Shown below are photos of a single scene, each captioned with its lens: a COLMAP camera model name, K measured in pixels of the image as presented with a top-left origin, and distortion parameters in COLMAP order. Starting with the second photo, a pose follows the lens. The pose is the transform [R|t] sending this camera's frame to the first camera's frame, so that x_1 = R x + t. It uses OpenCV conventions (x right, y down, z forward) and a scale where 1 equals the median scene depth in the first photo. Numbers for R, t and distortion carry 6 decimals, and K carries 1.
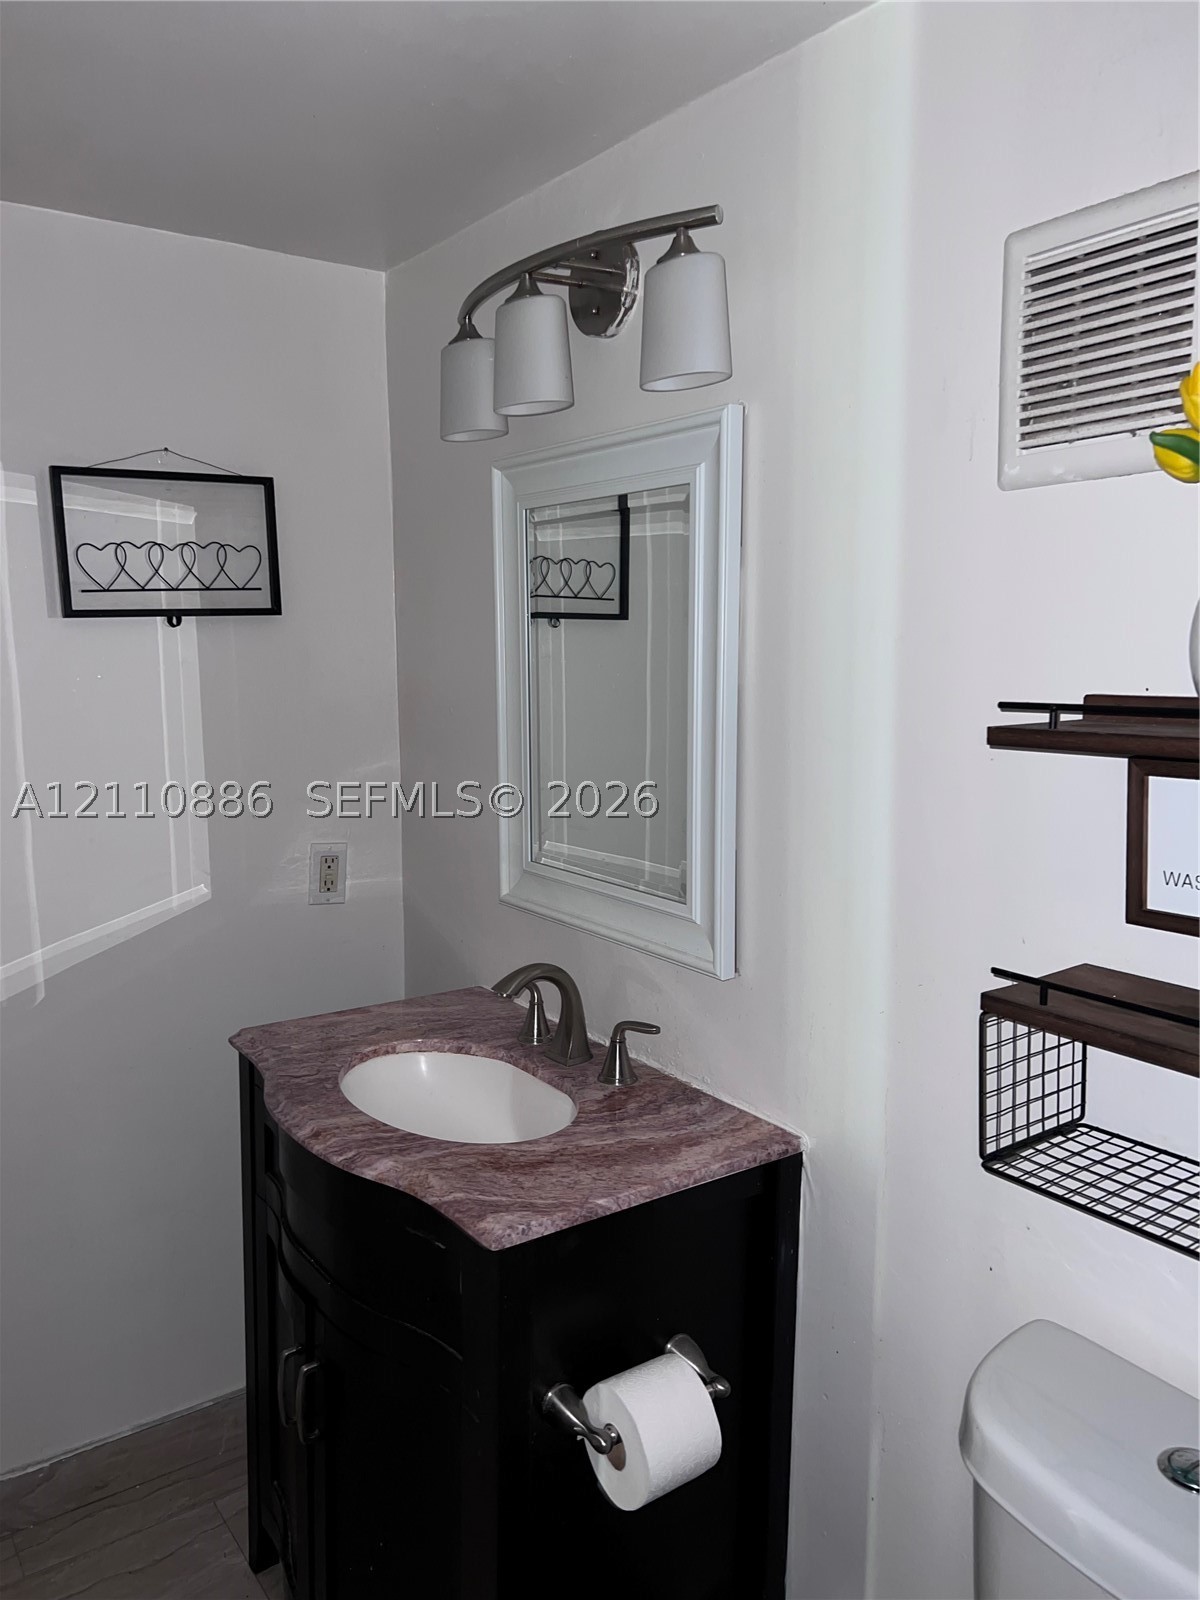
lens RADIAL K [[1220.5, 0, 597.3], [0, 1220.5, 806.0], [0, 0, 1]] dist [0.052655, -0.083973]
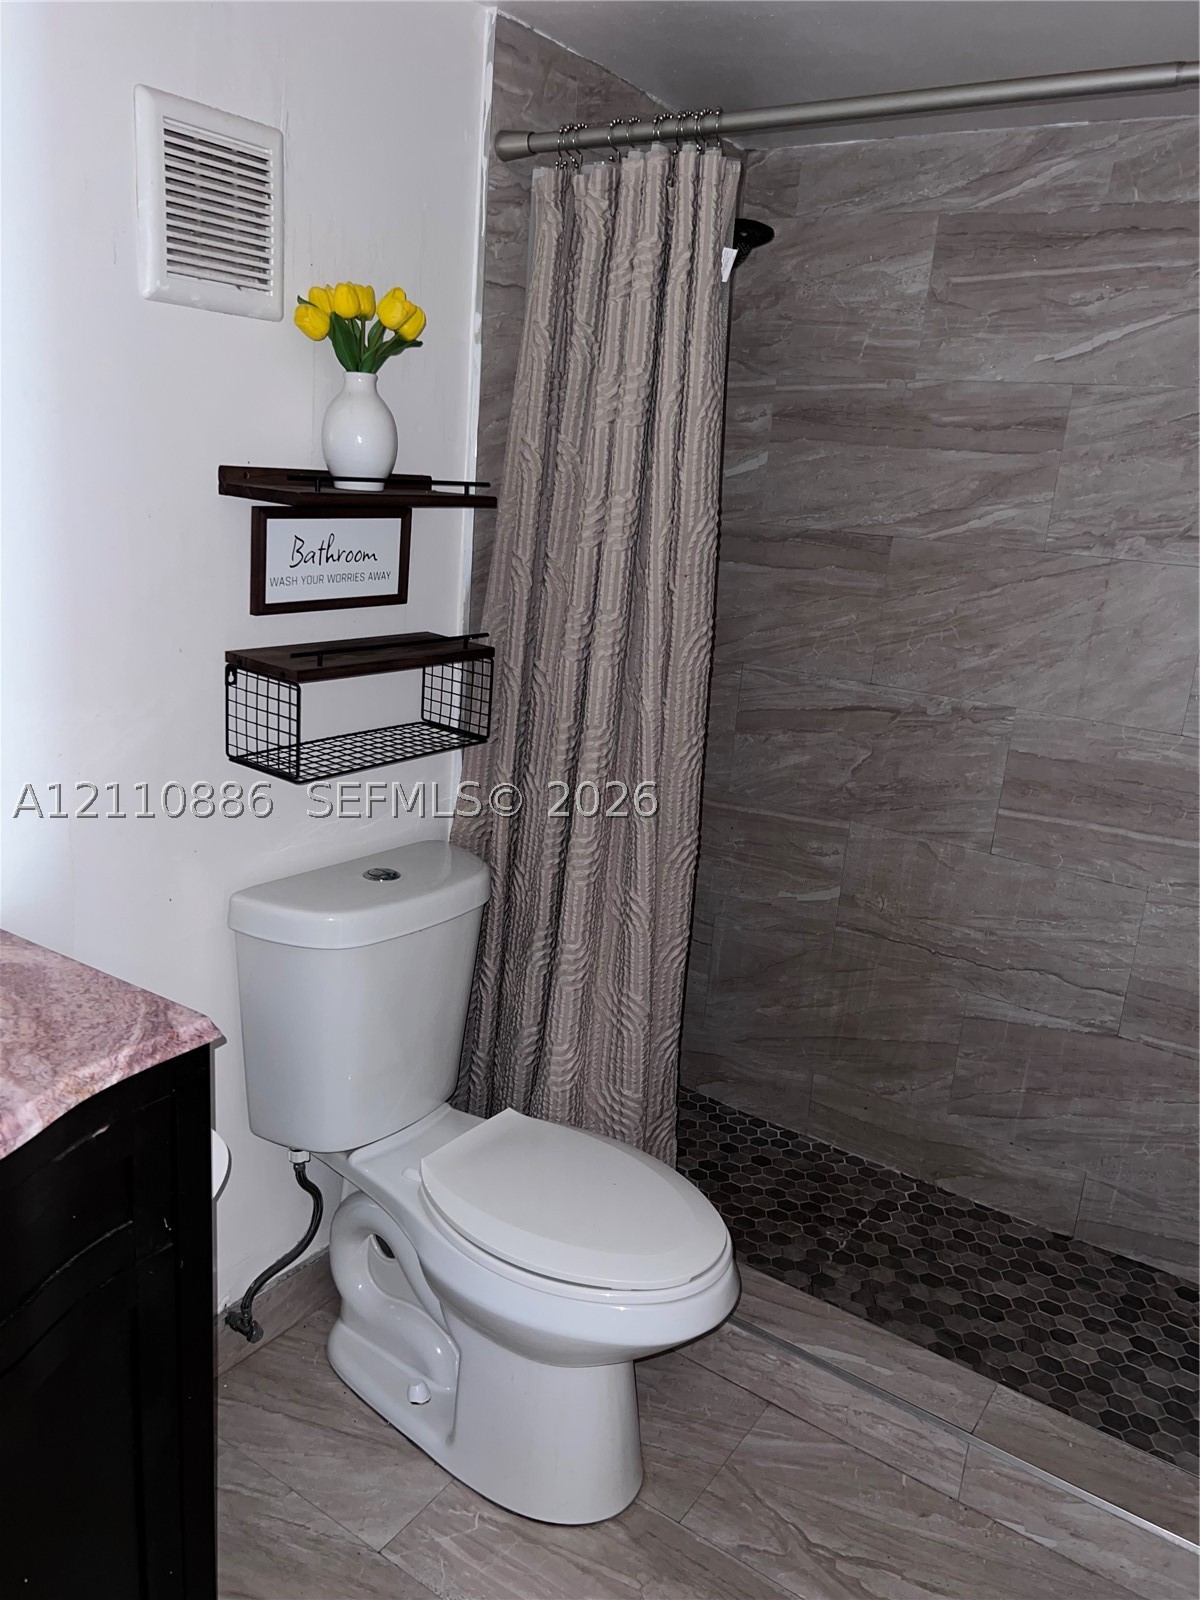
lens RADIAL K [[1220.5, 0, 597.3], [0, 1220.5, 806.0], [0, 0, 1]] dist [0.052655, -0.083973]
pose [[-0.369366, -0.272911, 0.888306, -1.215096], [0.043742, 0.949738, 0.309974, -0.144331], [-0.928254, 0.153351, -0.338864, 1.174240]]
